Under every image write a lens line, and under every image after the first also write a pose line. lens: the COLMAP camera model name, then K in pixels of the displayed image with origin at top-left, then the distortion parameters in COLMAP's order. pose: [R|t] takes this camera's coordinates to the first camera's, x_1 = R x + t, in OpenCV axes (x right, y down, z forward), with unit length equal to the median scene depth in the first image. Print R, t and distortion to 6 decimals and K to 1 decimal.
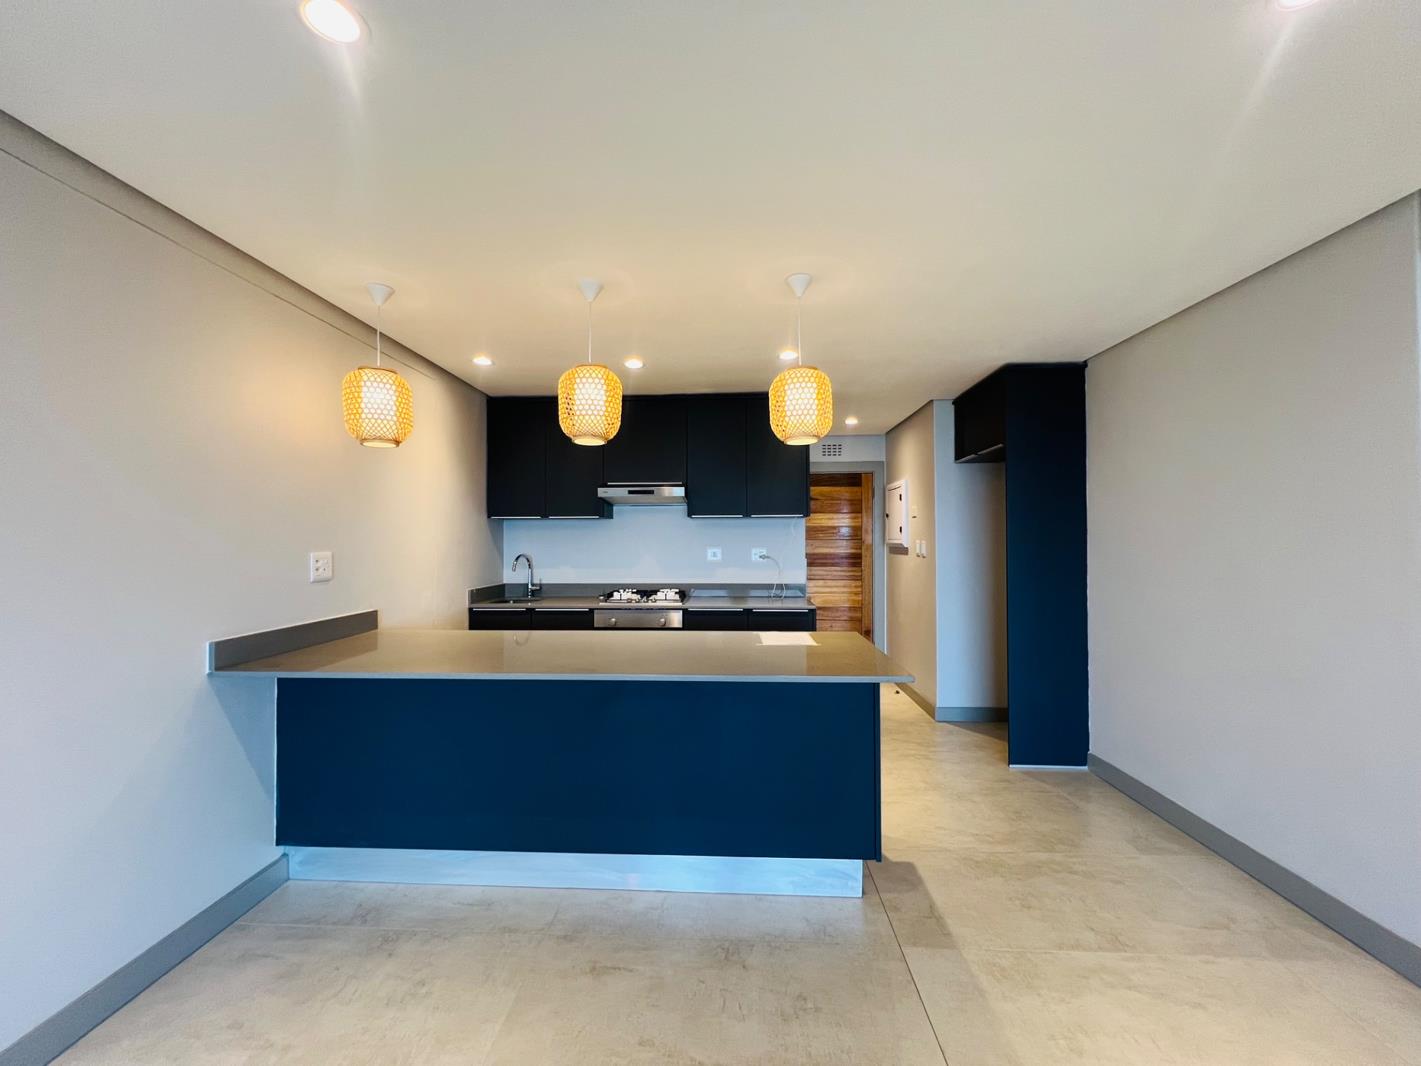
lens RADIAL K [[566.3, 0, 704.8], [0, 566.3, 534.0], [0, 0, 1]] dist [-0.002823, 0.001365]
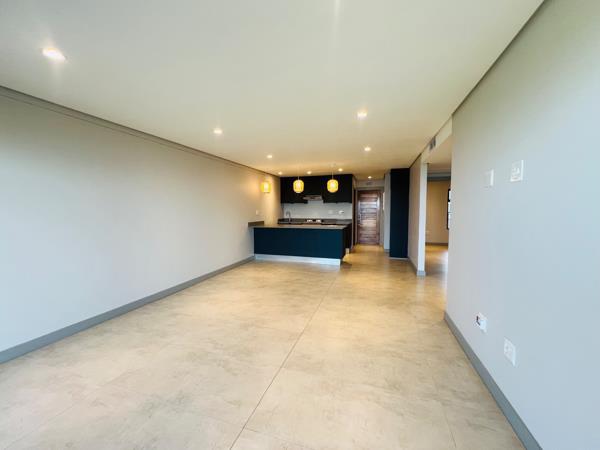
lens RADIAL K [[239.1, 0, 300.2], [0, 239.1, 222.3], [0, 0, 1]] dist [-0.002823, 0.001365]
pose [[0.965670, 0.013137, -0.259439, 0.307199], [0.004404, 0.997749, 0.066914, -0.008353], [0.259734, -0.065760, 0.963439, -0.937895]]
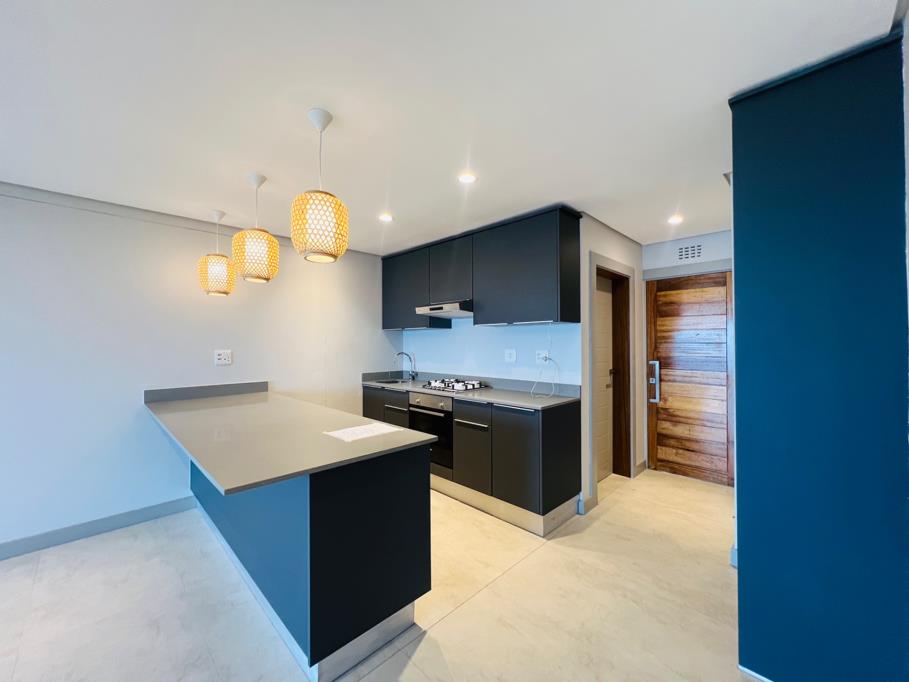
lens RADIAL K [[362.3, 0, 455.7], [0, 362.3, 340.7], [0, 0, 1]] dist [-0.002823, 0.001365]
pose [[0.743996, -0.006597, -0.668151, 0.515988], [0.009595, 0.999954, 0.000812, 0.002644], [0.668115, -0.007015, 0.744025, 0.387539]]
